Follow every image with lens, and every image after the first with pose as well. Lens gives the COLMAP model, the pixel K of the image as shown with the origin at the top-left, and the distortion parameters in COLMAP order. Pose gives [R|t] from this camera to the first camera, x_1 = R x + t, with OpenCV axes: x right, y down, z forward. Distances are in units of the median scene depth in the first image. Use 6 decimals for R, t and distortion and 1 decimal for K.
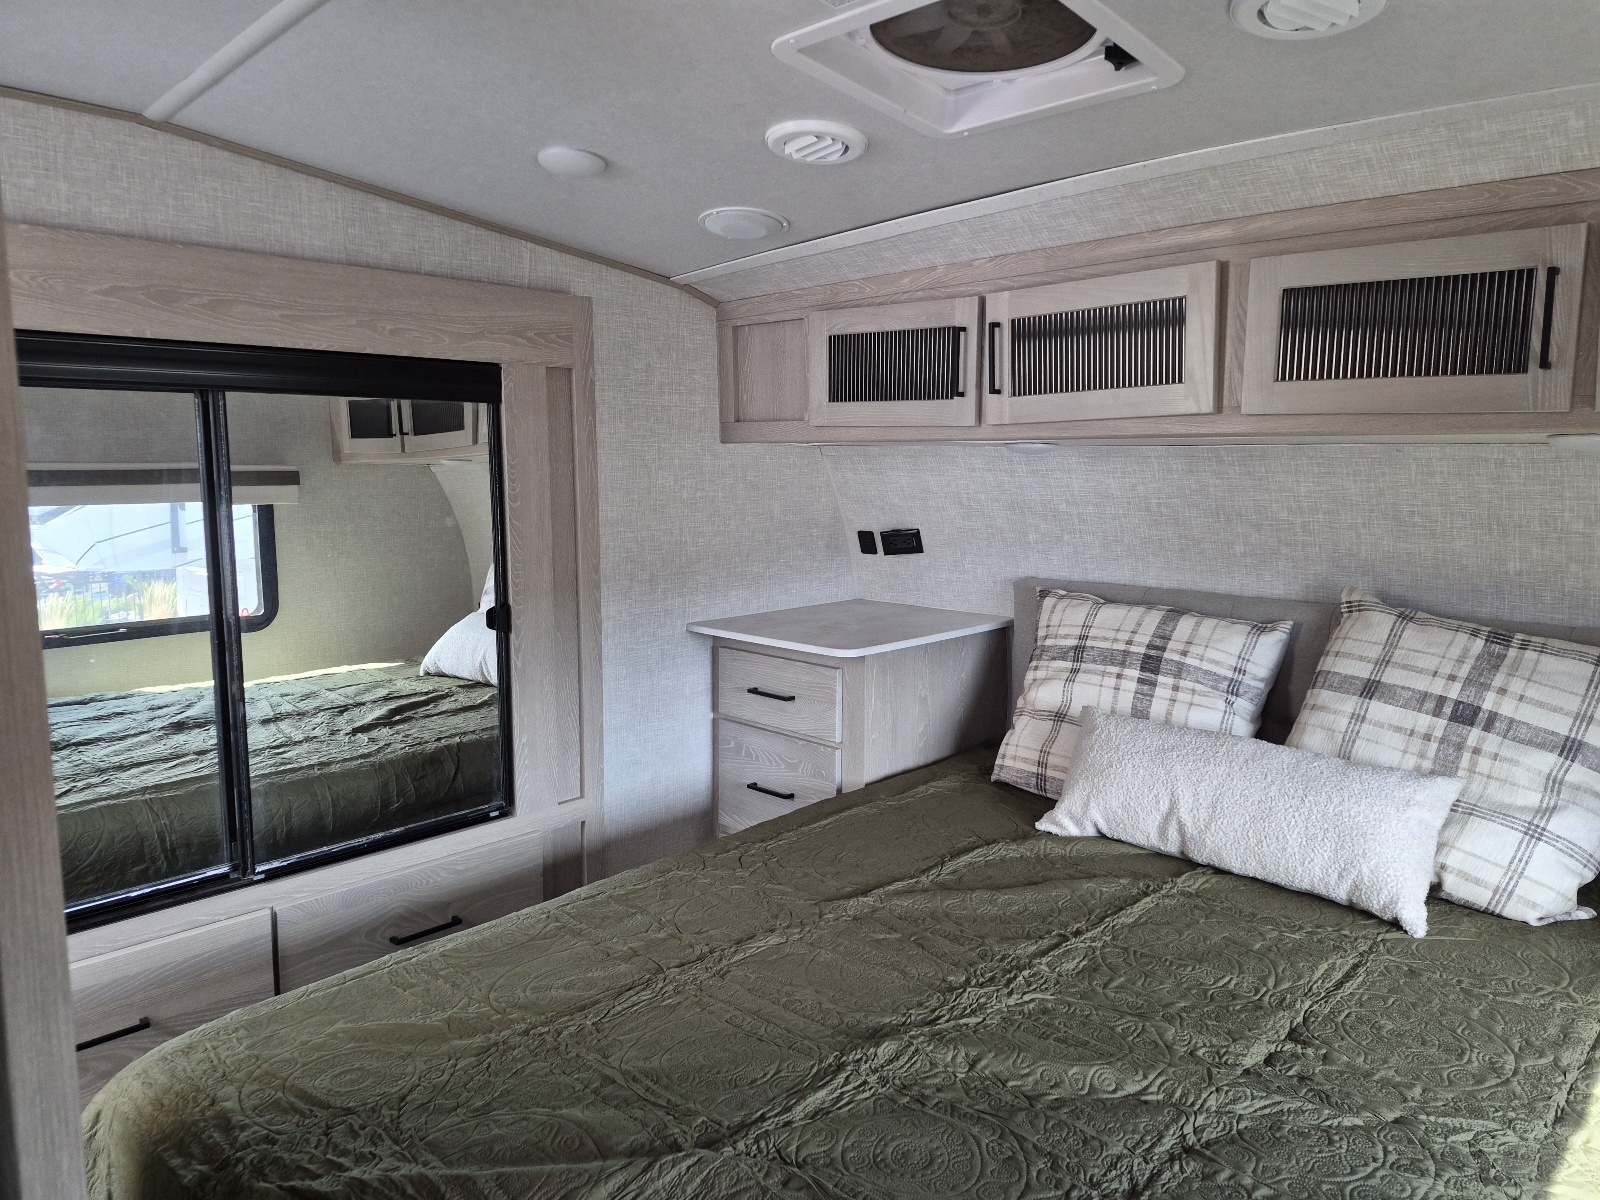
lens RADIAL K [[1097.5, 0, 797.4], [0, 1097.5, 569.8], [0, 0, 1]] dist [0.084334, -0.101039]
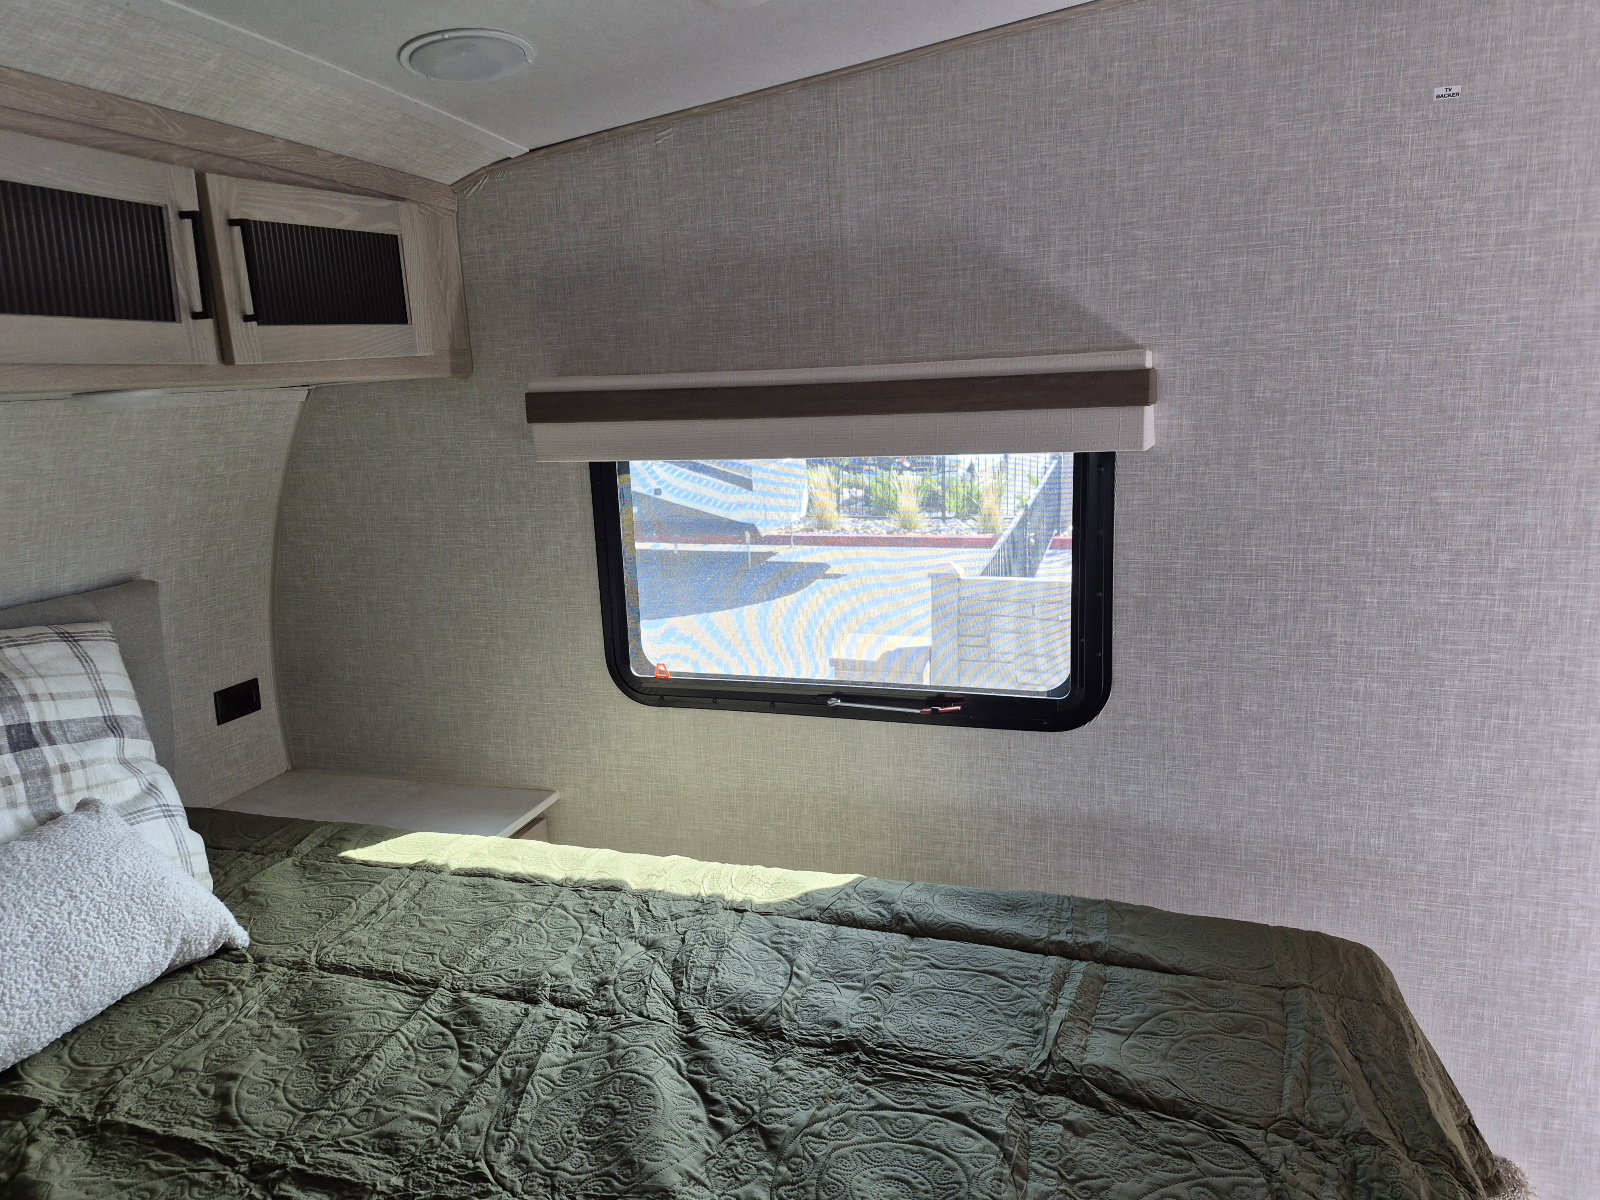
lens RADIAL K [[1097.5, 0, 797.4], [0, 1097.5, 569.8], [0, 0, 1]] dist [0.084334, -0.101039]
pose [[-0.425274, -0.148861, 0.892739, -0.320600], [0.130700, 0.965941, 0.223329, -0.088134], [-0.895578, 0.211657, -0.391333, 0.715234]]
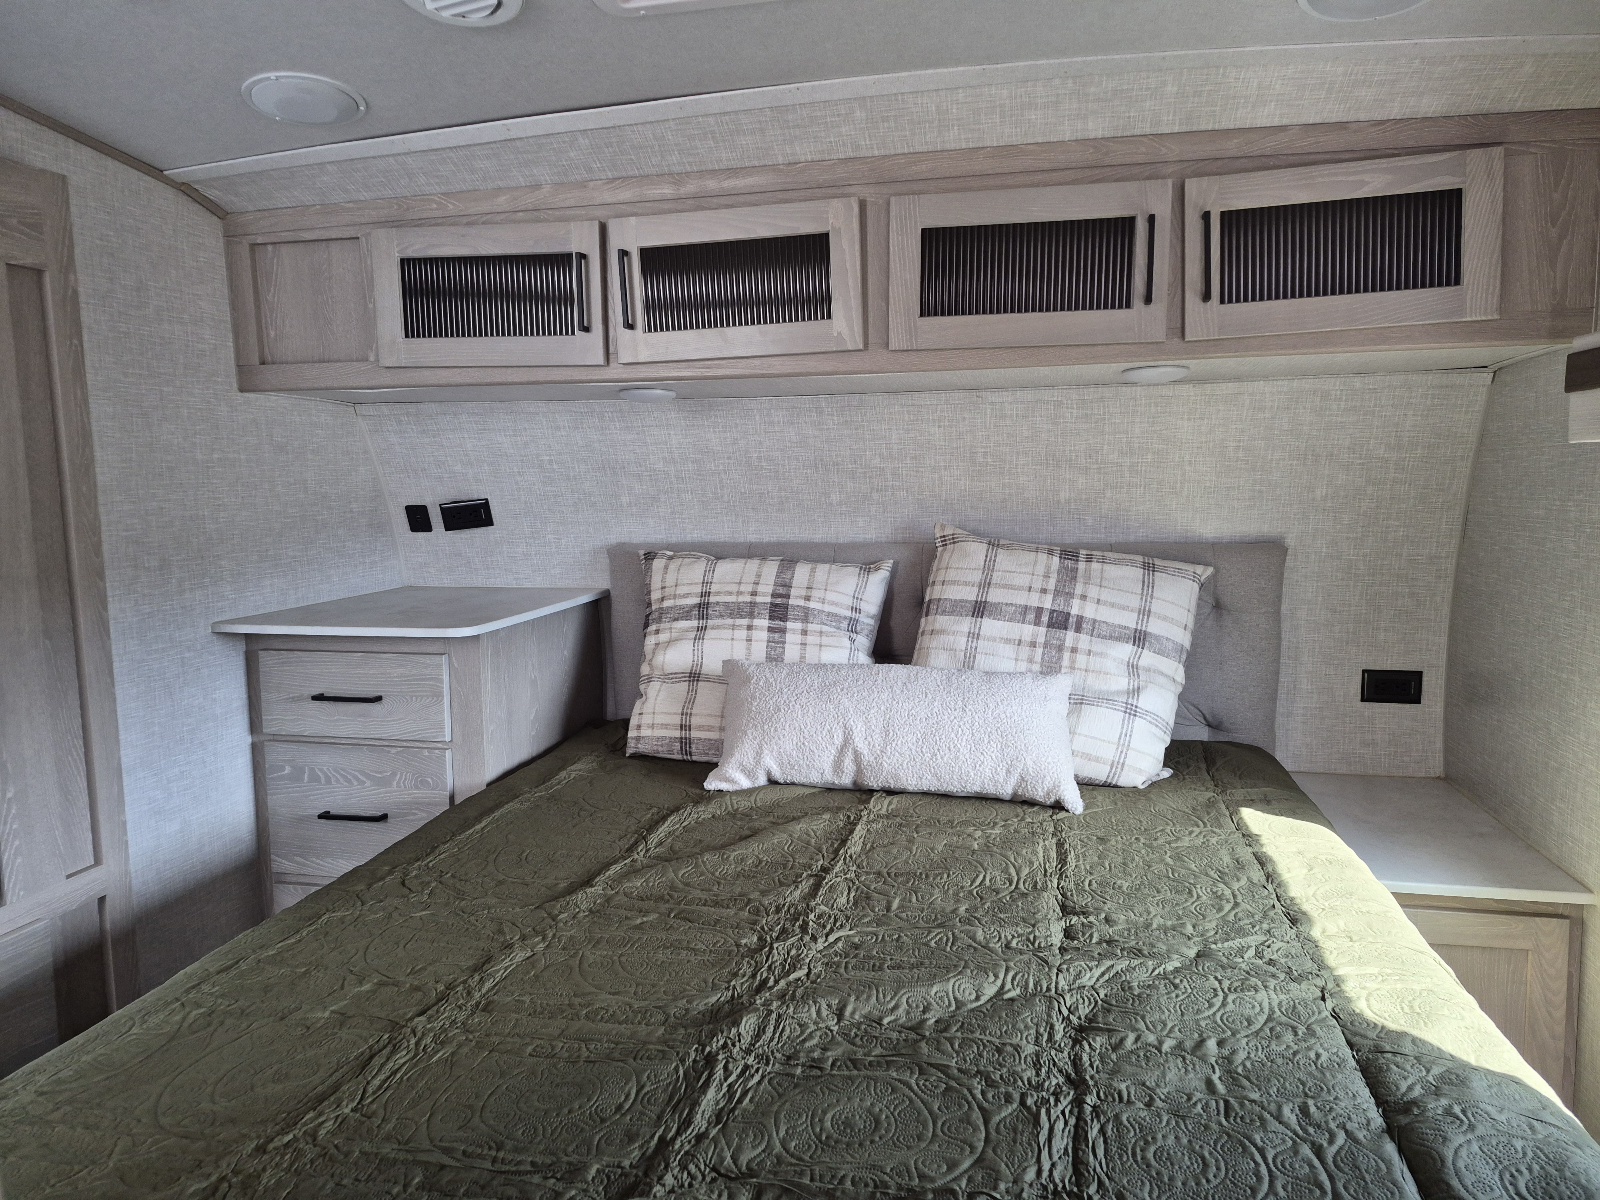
lens RADIAL K [[1099.3, 0, 796.5], [0, 1099.3, 575.5], [0, 0, 1]] dist [0.133553, -0.185568]
pose [[0.857542, -0.064650, 0.510335, -0.192421], [0.071525, 0.997420, 0.006168, 0.051878], [-0.509417, 0.031212, 0.859953, 0.142970]]
